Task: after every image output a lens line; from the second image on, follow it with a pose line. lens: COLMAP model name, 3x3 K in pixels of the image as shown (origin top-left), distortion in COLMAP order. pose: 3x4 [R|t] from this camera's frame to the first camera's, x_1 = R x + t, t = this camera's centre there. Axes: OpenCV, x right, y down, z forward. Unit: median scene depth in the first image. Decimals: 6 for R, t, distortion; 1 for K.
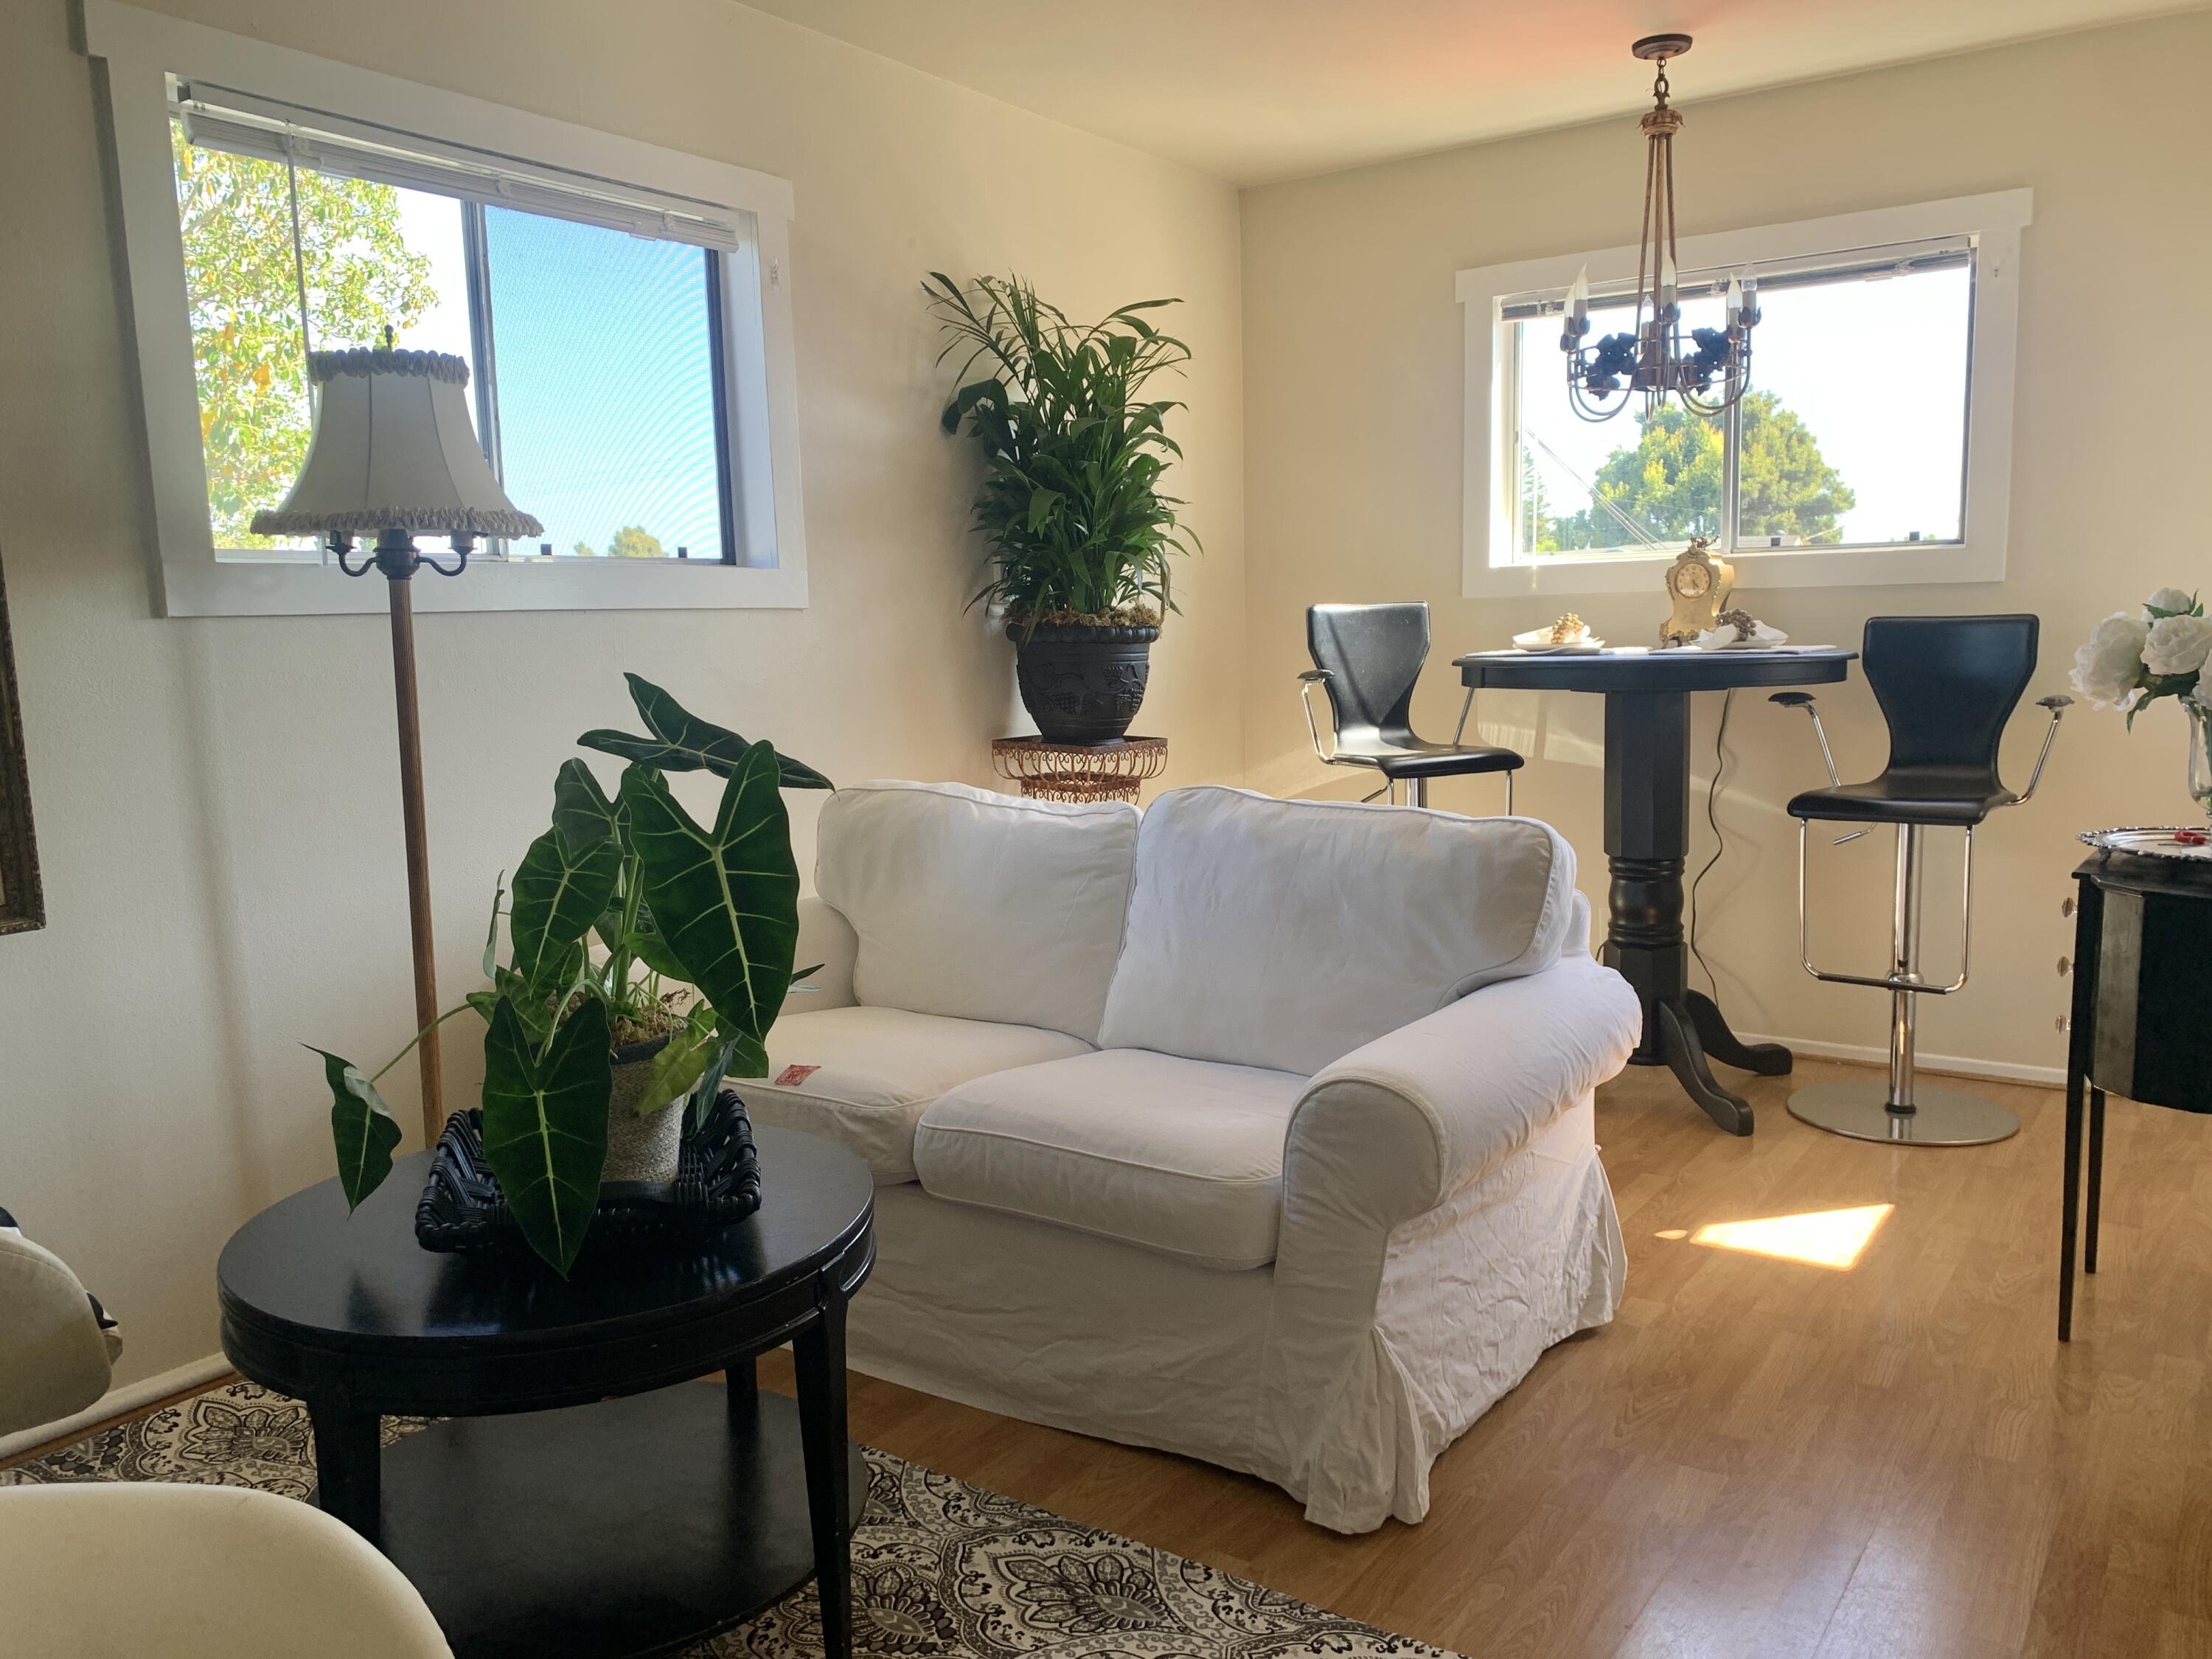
lens RADIAL K [[1684.1, 0, 1111.2], [0, 1684.1, 827.6], [0, 0, 1]] dist [0.052341, -0.072012]
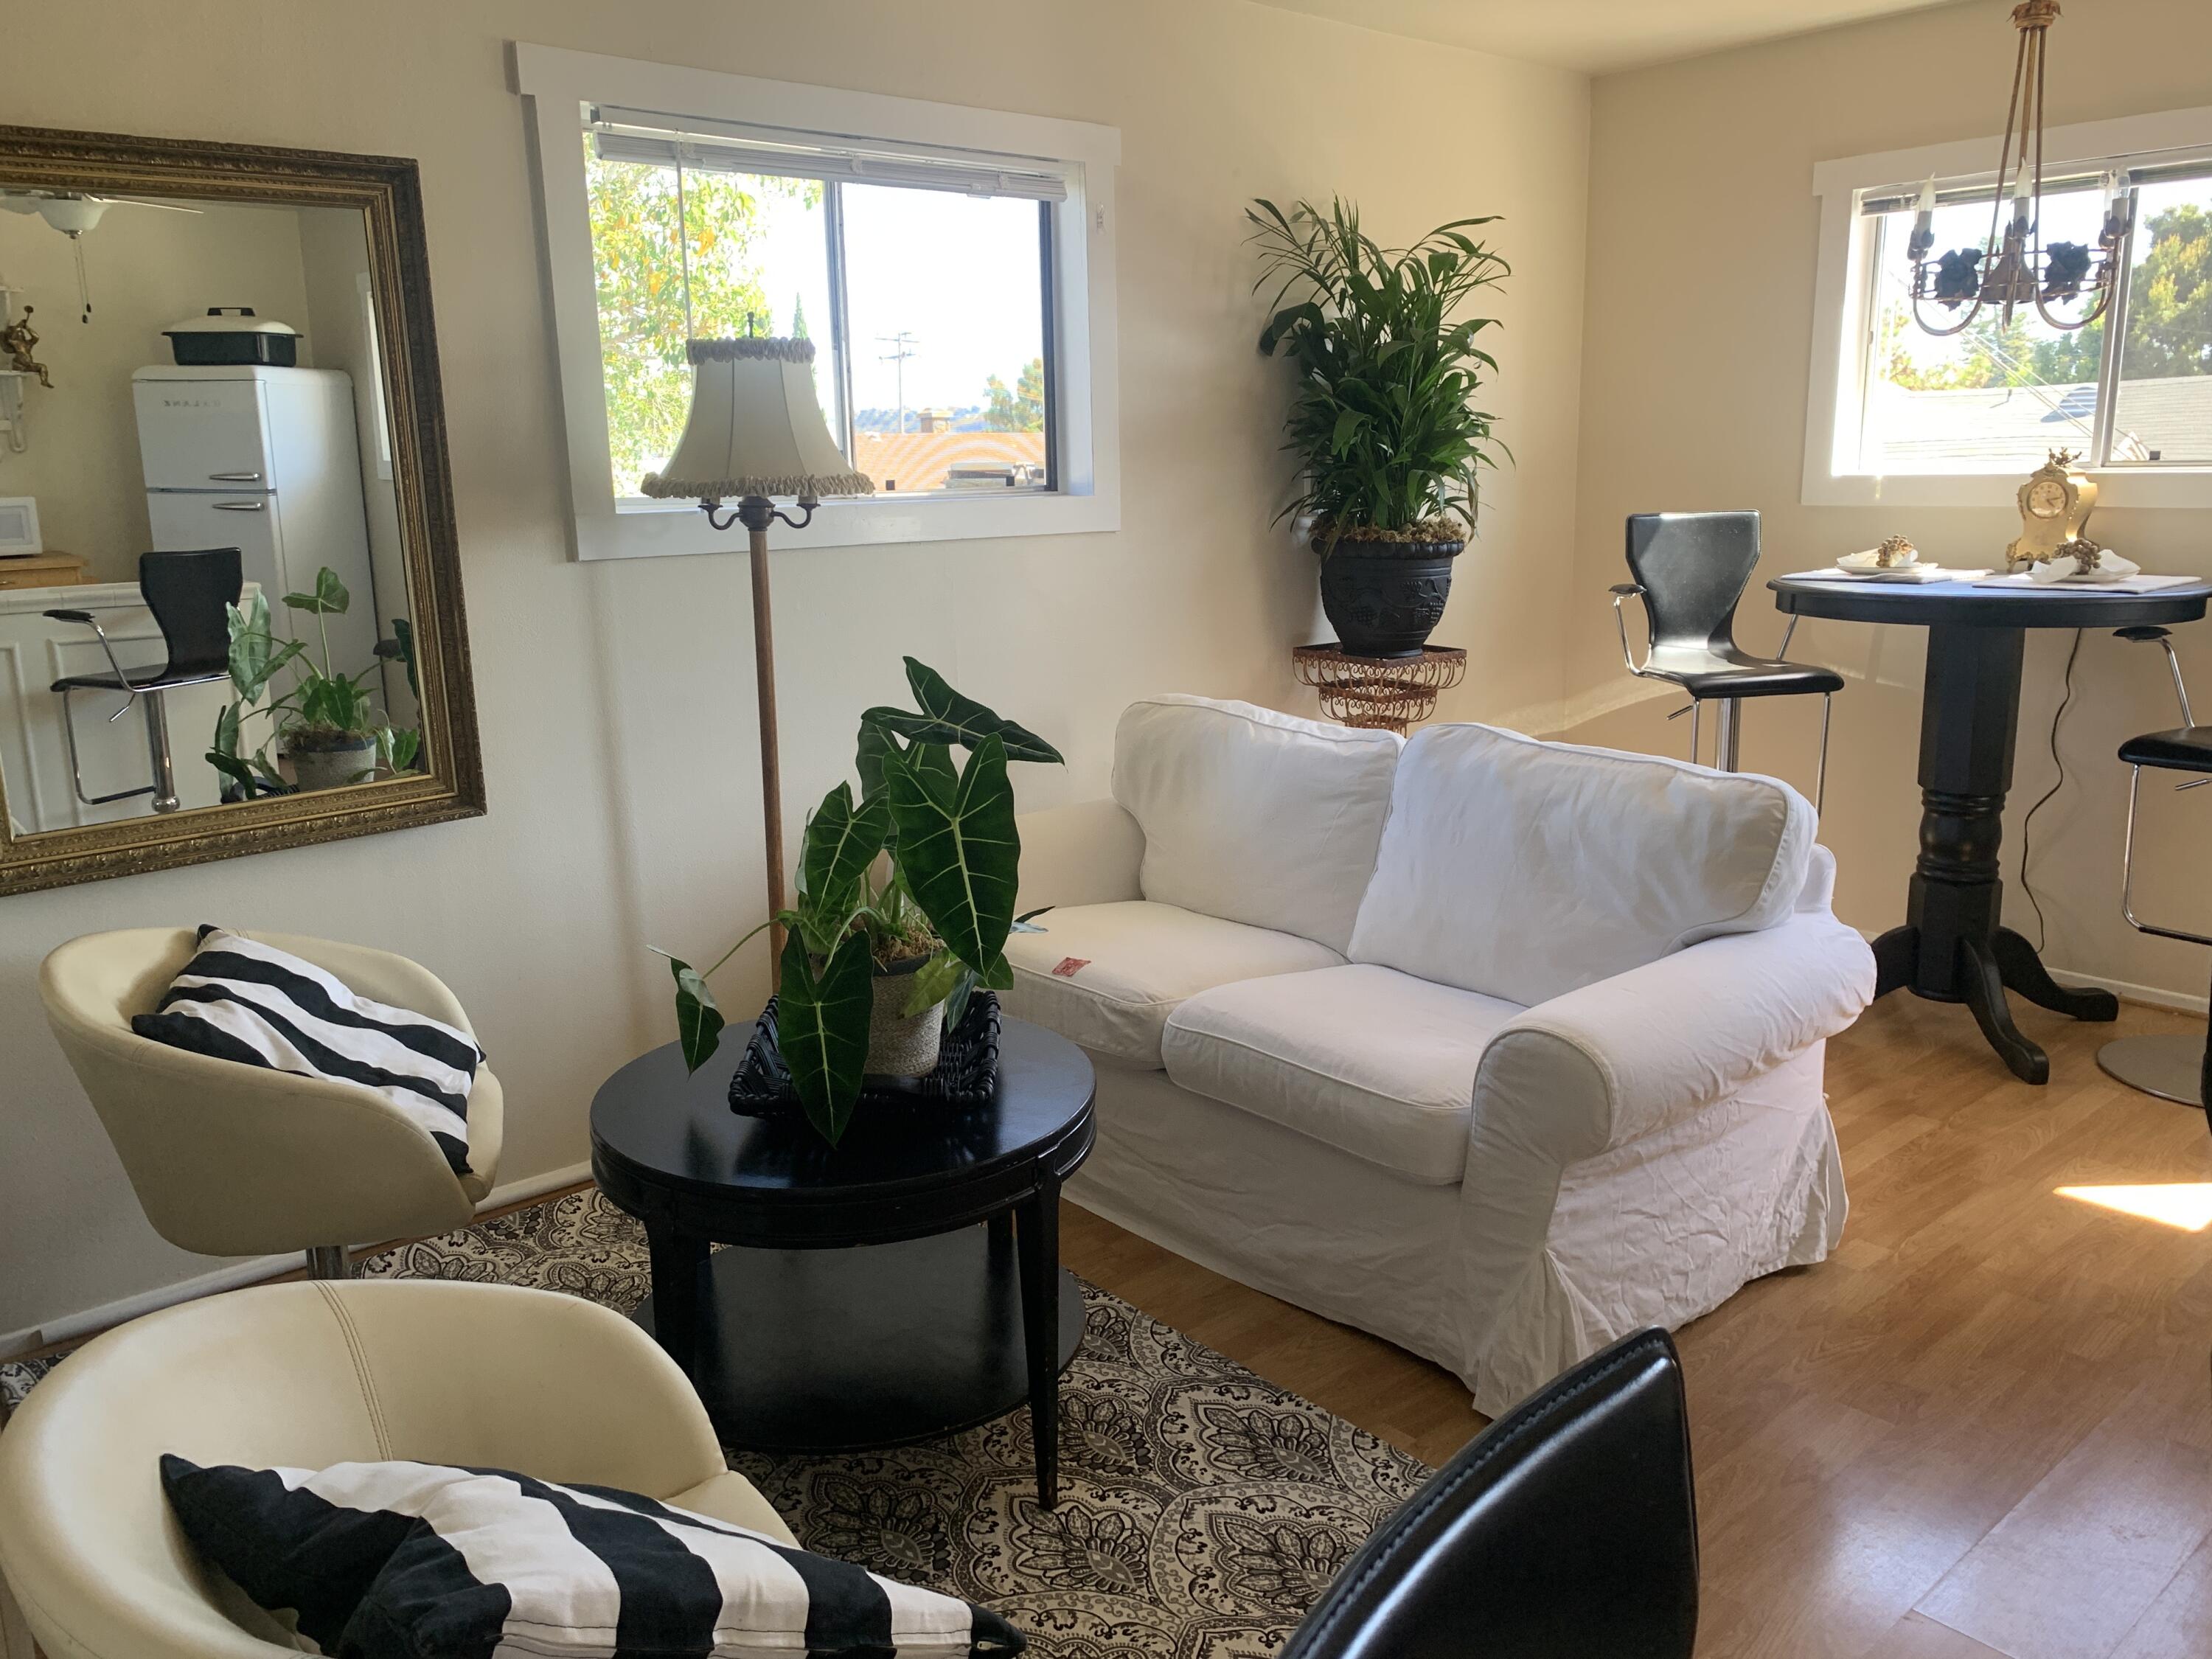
lens RADIAL K [[1686.7, 0, 1089.2], [0, 1686.7, 802.8], [0, 0, 1]] dist [0.055245, -0.081723]
pose [[0.970416, 0.054742, -0.235150, 0.064179], [-0.034847, 0.995516, 0.087945, -0.047774], [0.238910, -0.077149, 0.967972, -0.069684]]
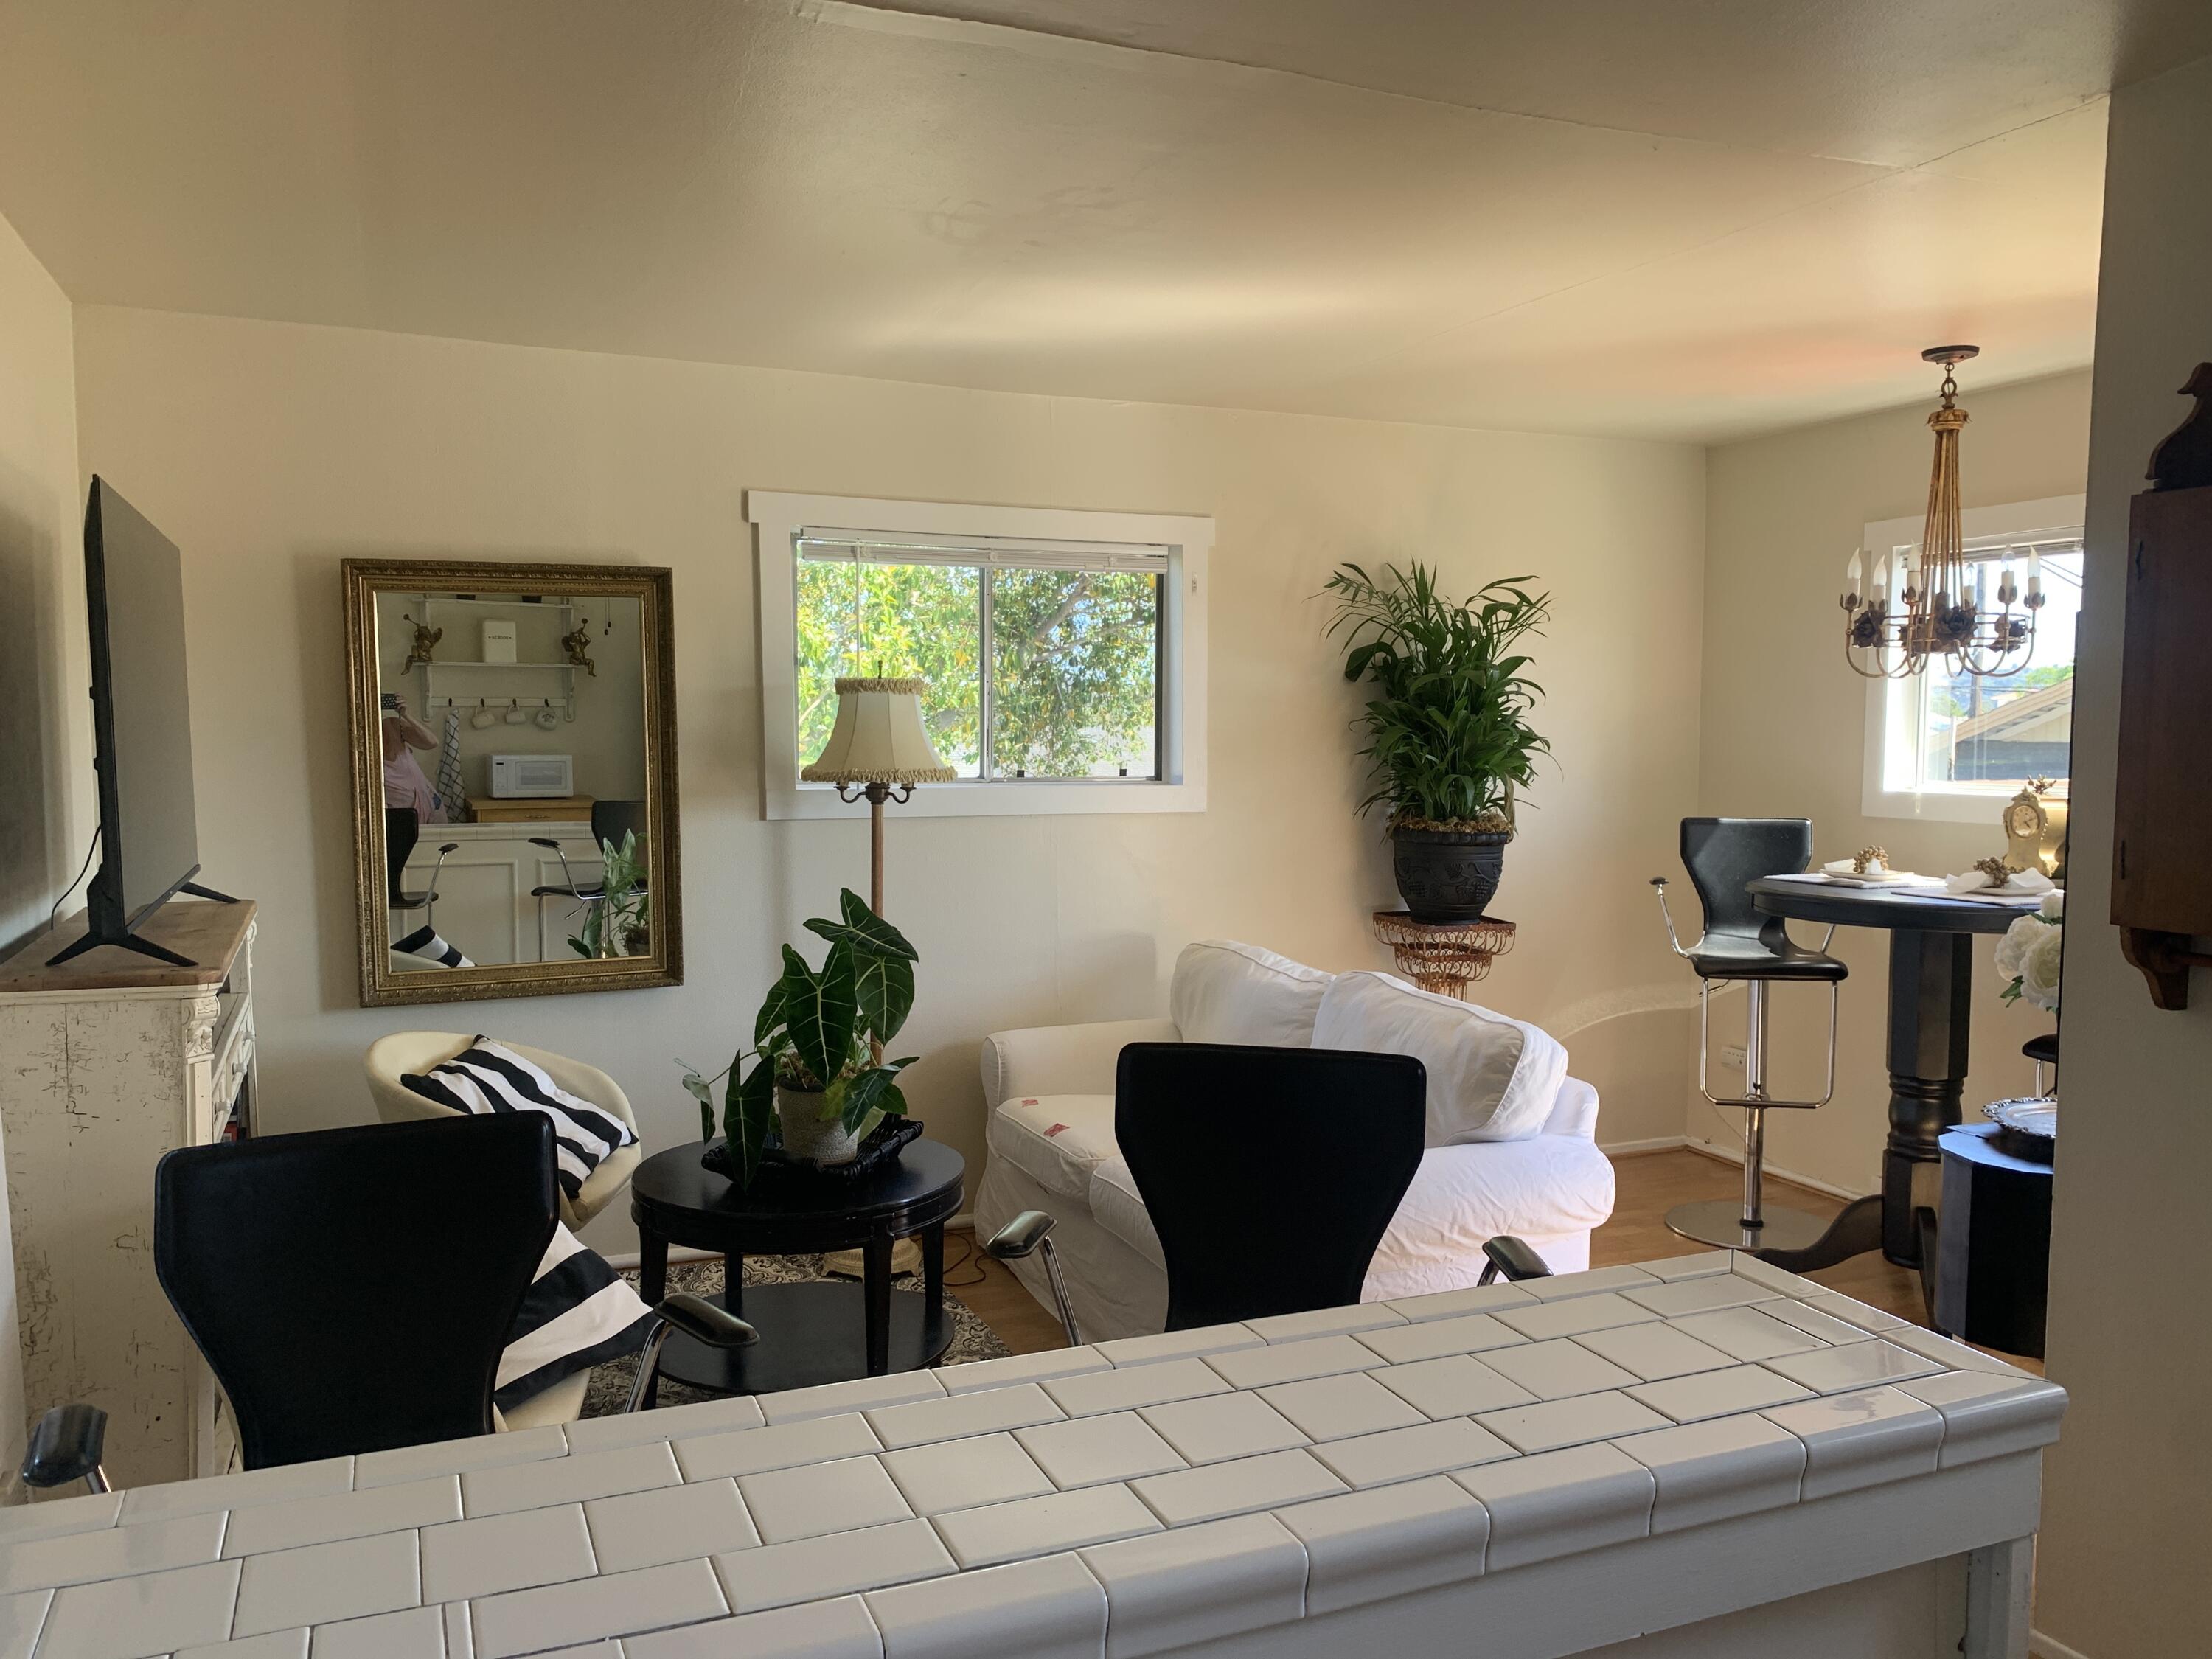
lens RADIAL K [[1673.5, 0, 1098.1], [0, 1673.5, 814.9], [0, 0, 1]] dist [0.105829, -0.194347]
pose [[0.845239, 0.057501, -0.531287, 0.469881], [-0.092364, 0.994951, -0.039261, -0.061780], [0.526347, 0.082257, 0.846282, -0.223848]]
